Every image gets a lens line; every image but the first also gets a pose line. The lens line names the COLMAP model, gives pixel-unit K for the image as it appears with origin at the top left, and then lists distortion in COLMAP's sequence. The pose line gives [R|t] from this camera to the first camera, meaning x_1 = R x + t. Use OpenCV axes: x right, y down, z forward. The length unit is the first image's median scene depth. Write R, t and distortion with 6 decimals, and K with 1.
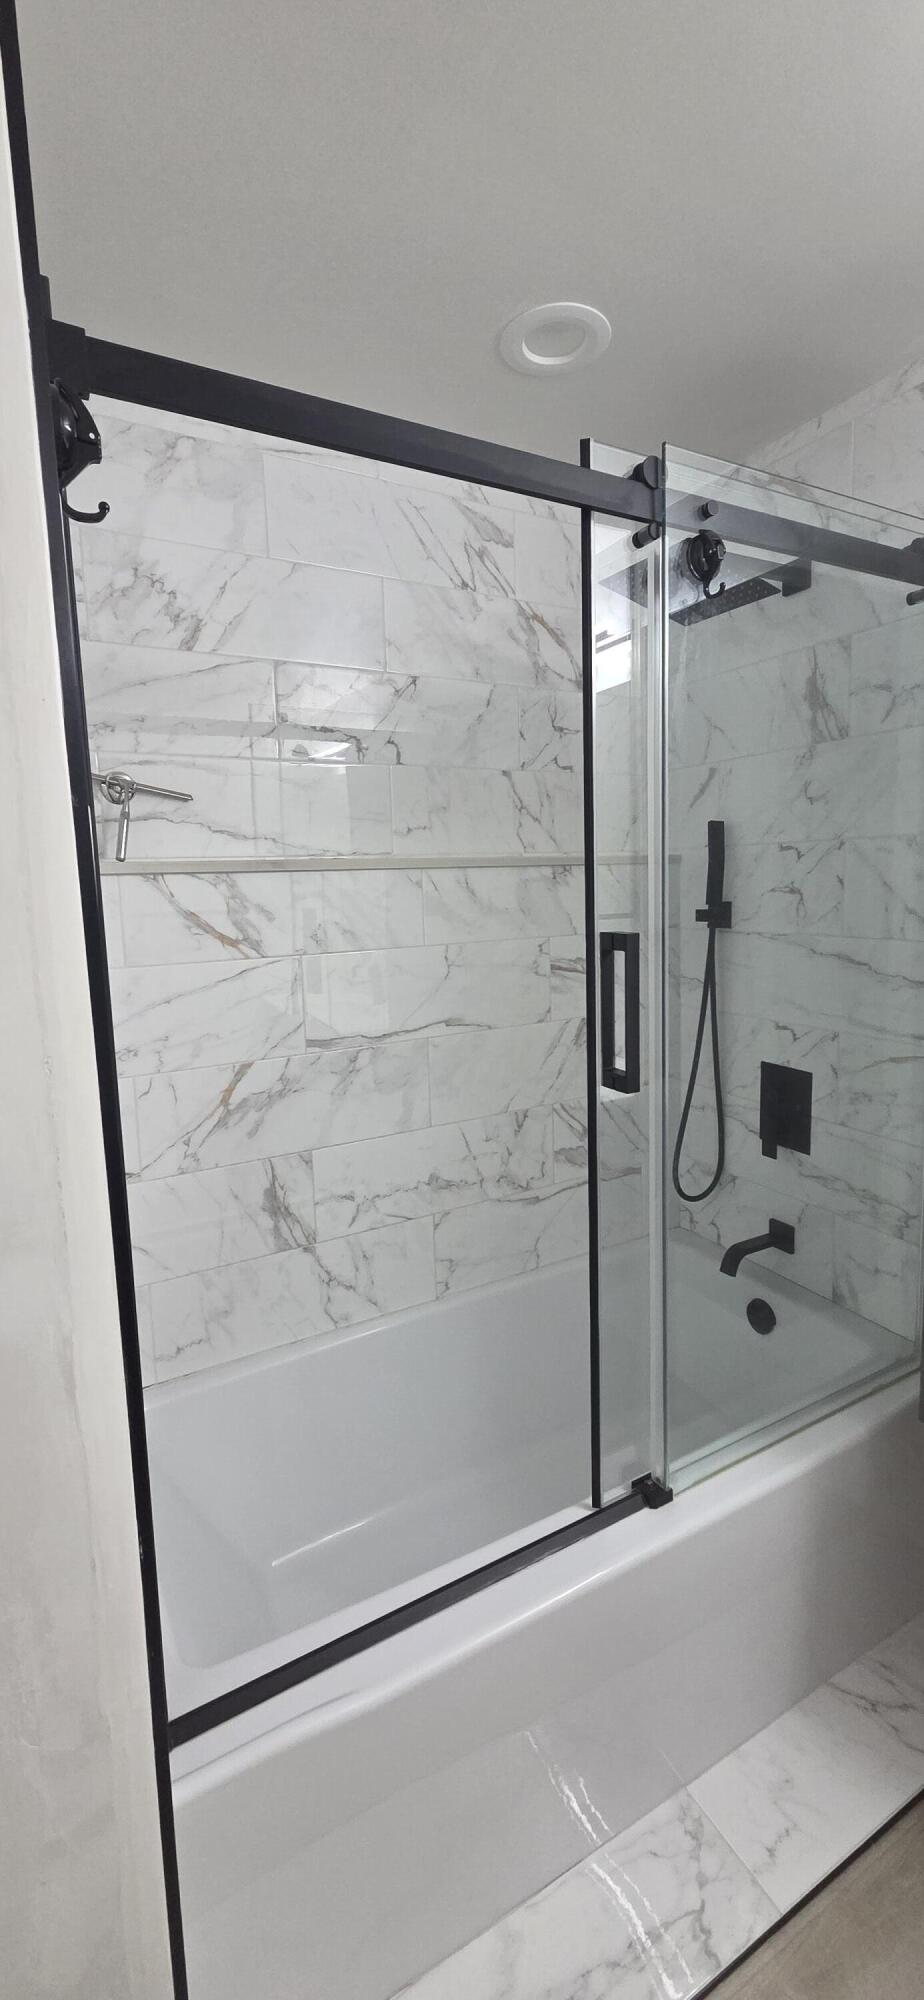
lens RADIAL K [[826.5, 0, 472.1], [0, 826.5, 991.2], [0, 0, 1]] dist [0.006150, -0.001944]
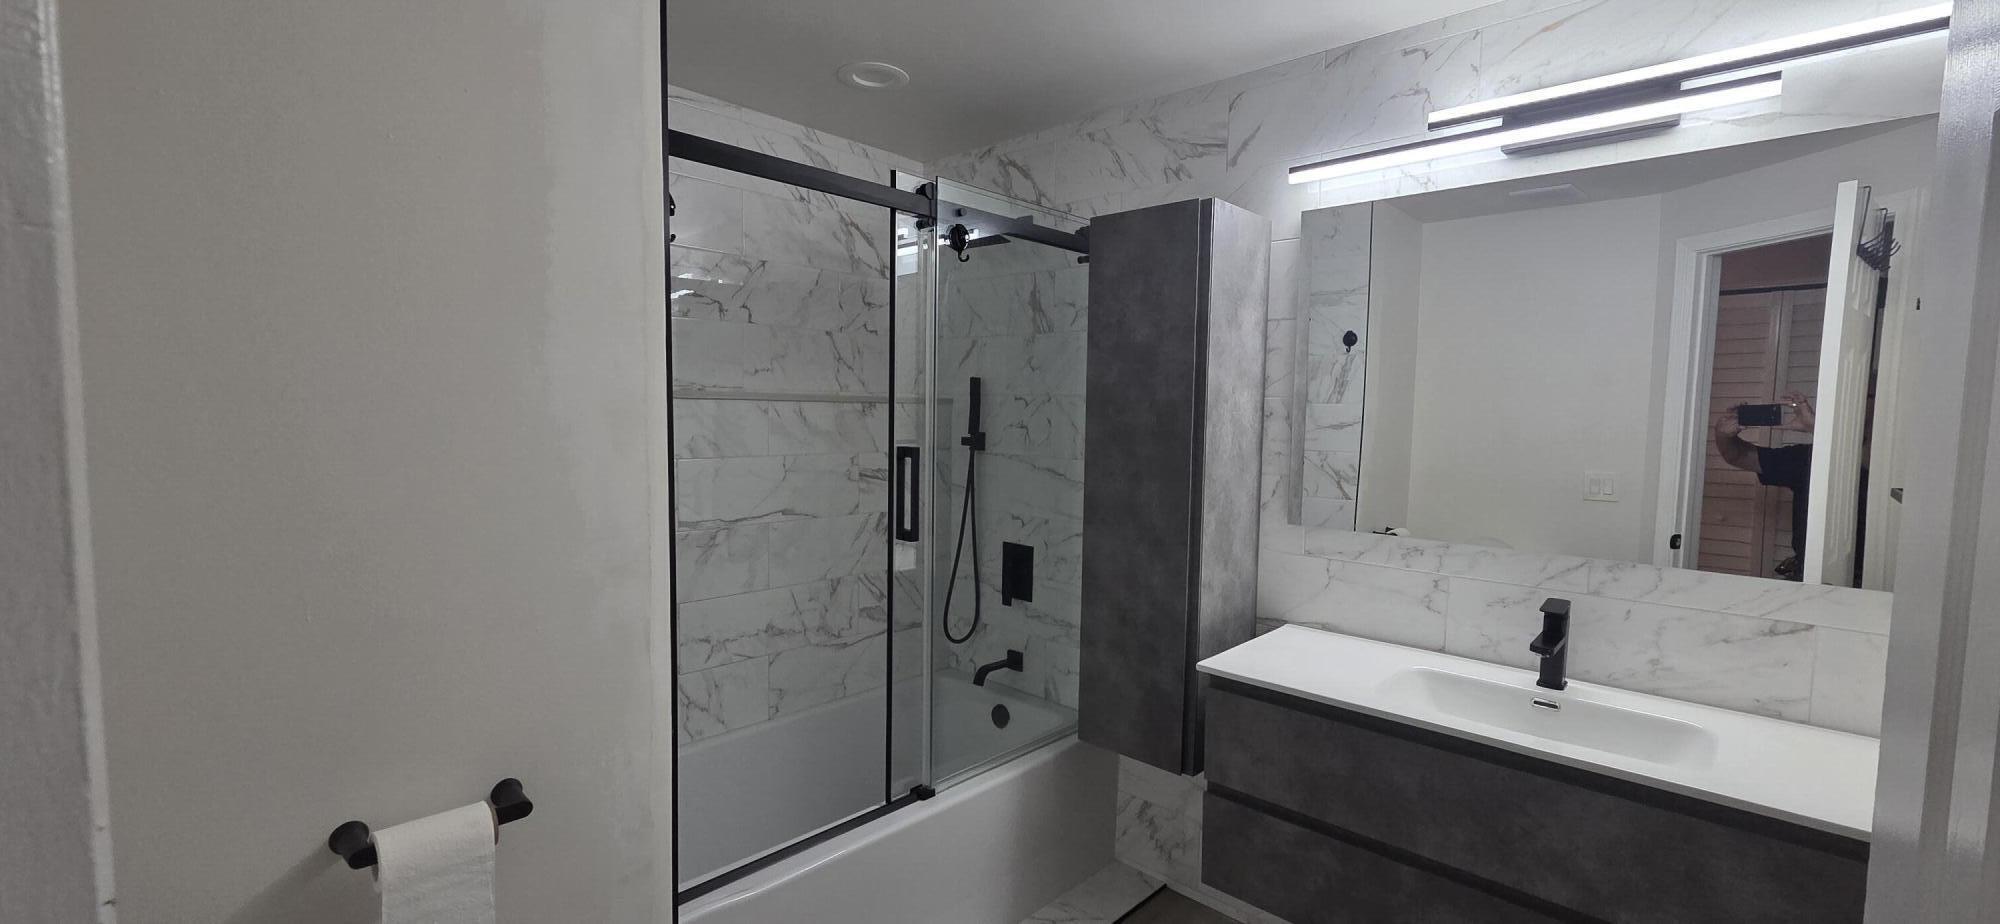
lens RADIAL K [[826.5, 0, 1002.8], [0, 826.5, 463.3], [0, 0, 1]] dist [0.006150, -0.001944]
pose [[0.958583, 0.027264, 0.283506, -0.073902], [-0.007999, 0.997592, -0.068891, 0.049608], [-0.284702, 0.063770, 0.956493, -0.432212]]
